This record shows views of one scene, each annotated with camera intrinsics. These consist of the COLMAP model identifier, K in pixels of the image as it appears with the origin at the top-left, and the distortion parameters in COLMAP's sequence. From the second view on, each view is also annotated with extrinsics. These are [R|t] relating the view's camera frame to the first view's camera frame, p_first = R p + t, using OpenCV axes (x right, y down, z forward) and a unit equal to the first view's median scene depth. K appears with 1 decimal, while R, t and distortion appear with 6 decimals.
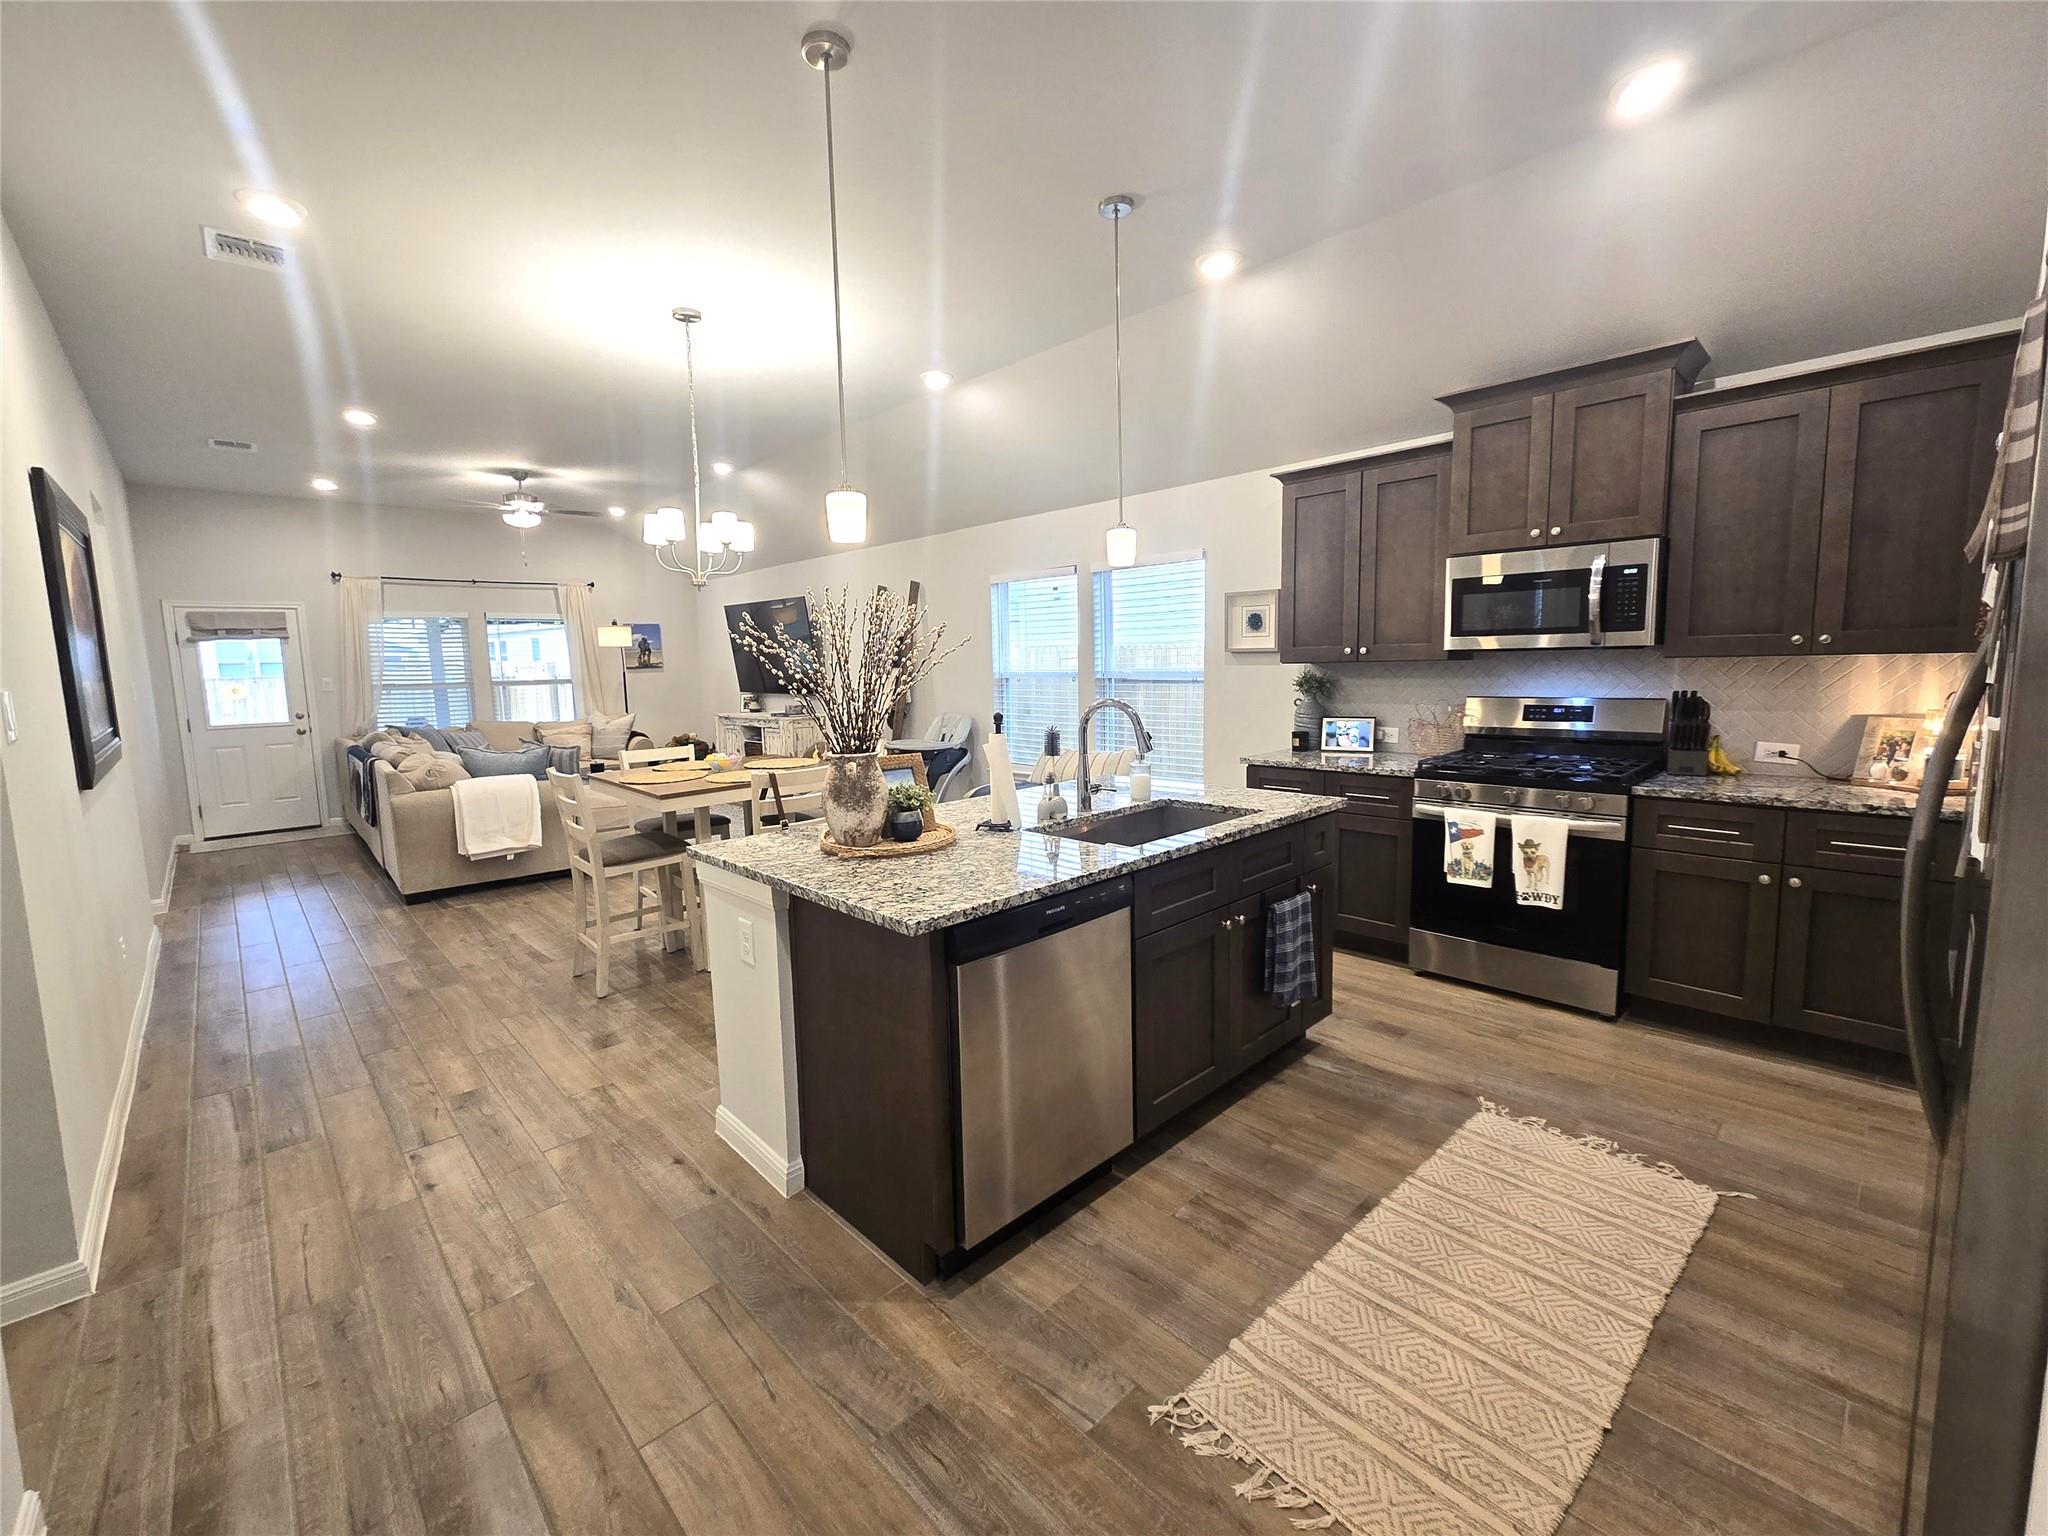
lens RADIAL K [[847.4, 0, 1005.8], [0, 847.4, 758.8], [0, 0, 1]] dist [-0.000923, 0.000543]
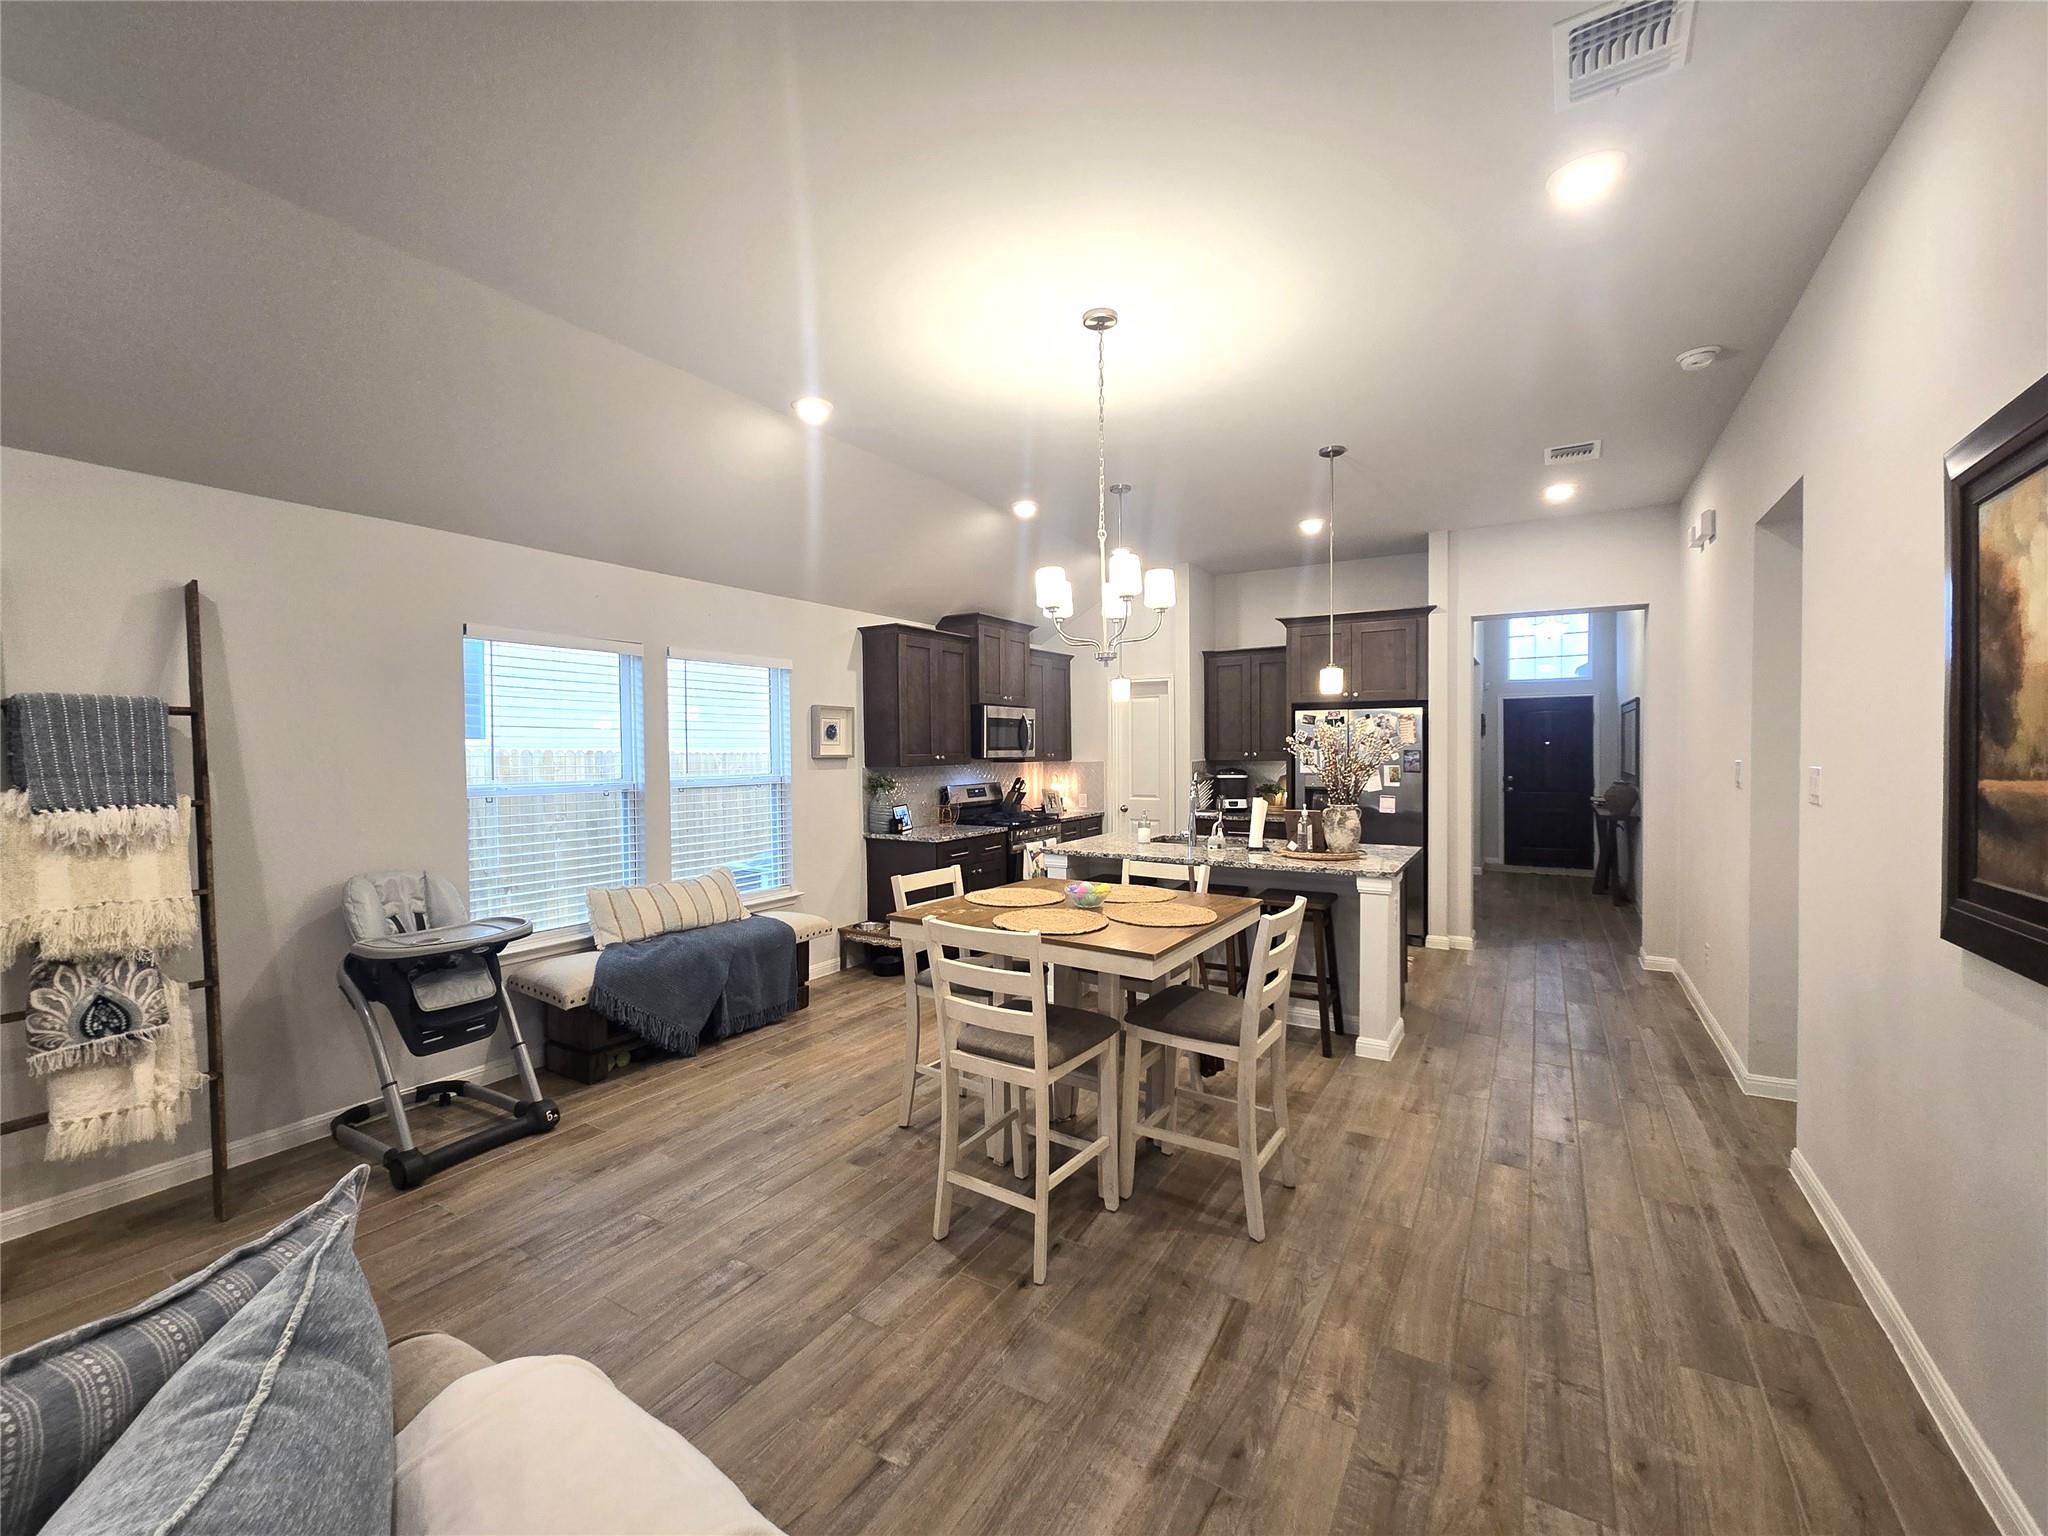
lens RADIAL K [[839.3, 0, 1019.3], [0, 839.3, 763.2], [0, 0, 1]] dist [0.000100, 0.000219]
pose [[-0.258665, 0.009367, 0.965922, -1.172797], [0.126320, 0.991694, 0.024210, -0.153167], [-0.957672, 0.128277, -0.257700, 1.405737]]
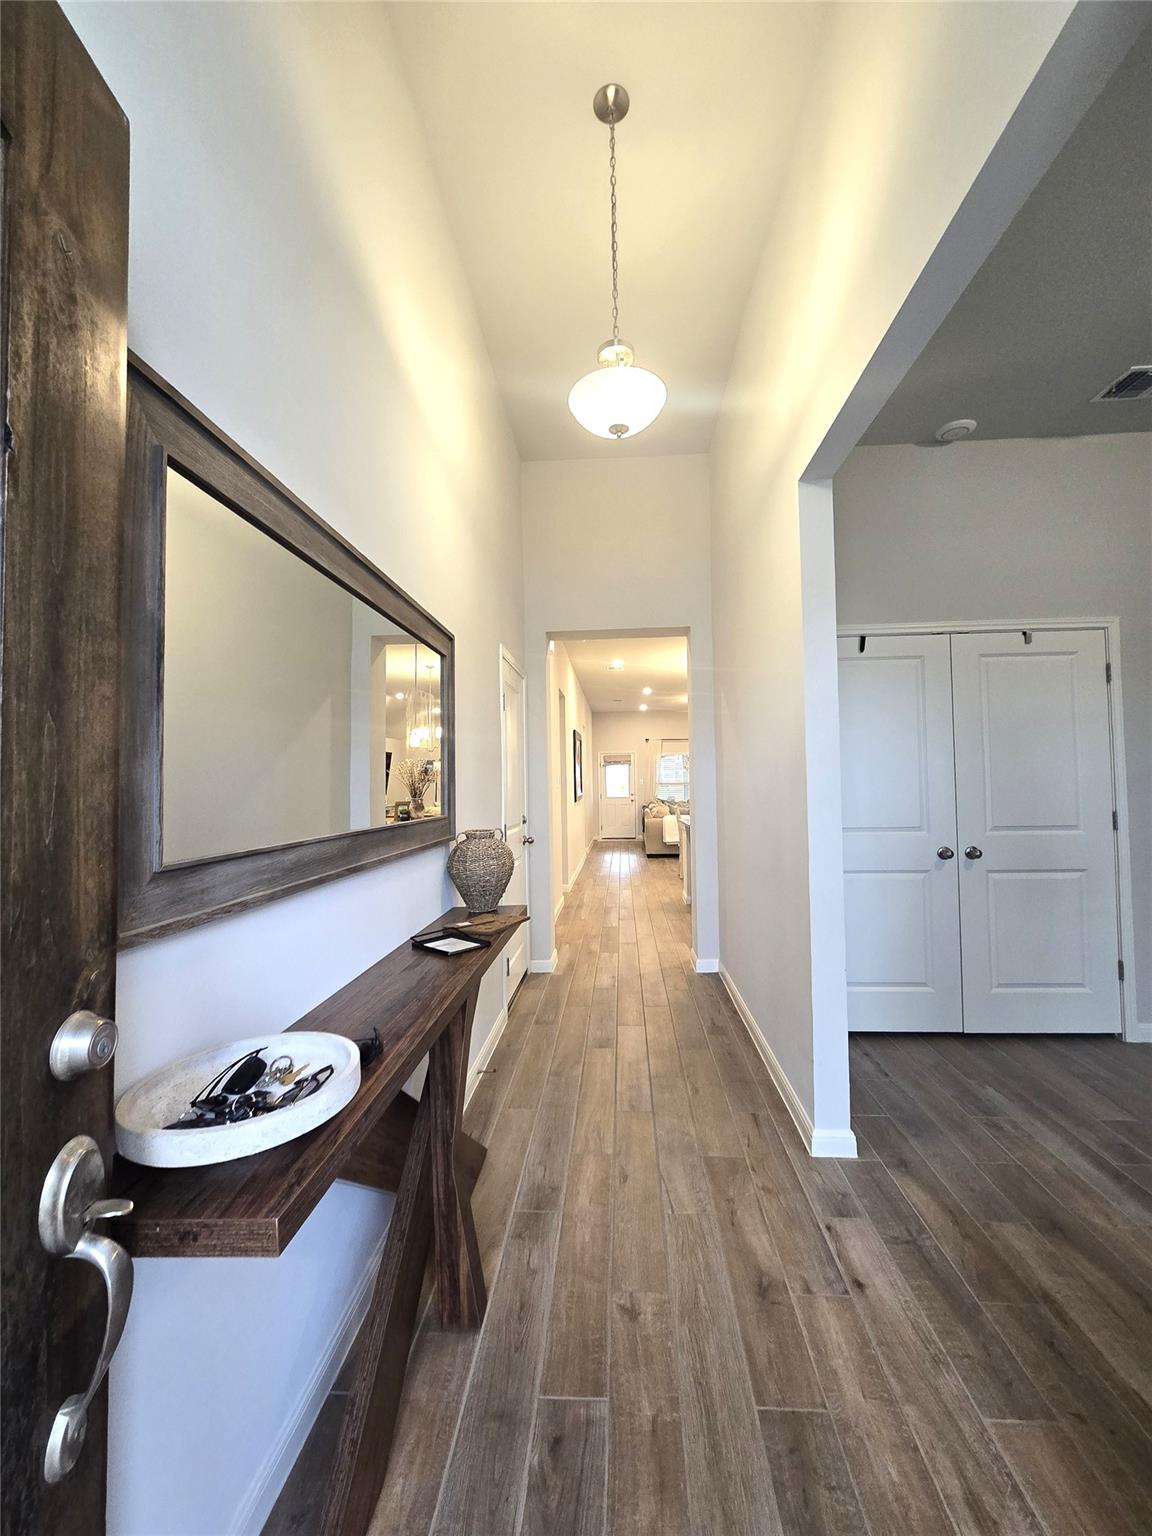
lens RADIAL K [[624.0, 0, 580.5], [0, 624.0, 764.3], [0, 0, 1]] dist [-0.000686, -0.000162]
pose [[0.682707, -0.009164, -0.730635, 0.965636], [-0.088620, 0.991502, -0.095243, 0.115830], [0.725299, 0.129772, 0.676093, -0.887086]]
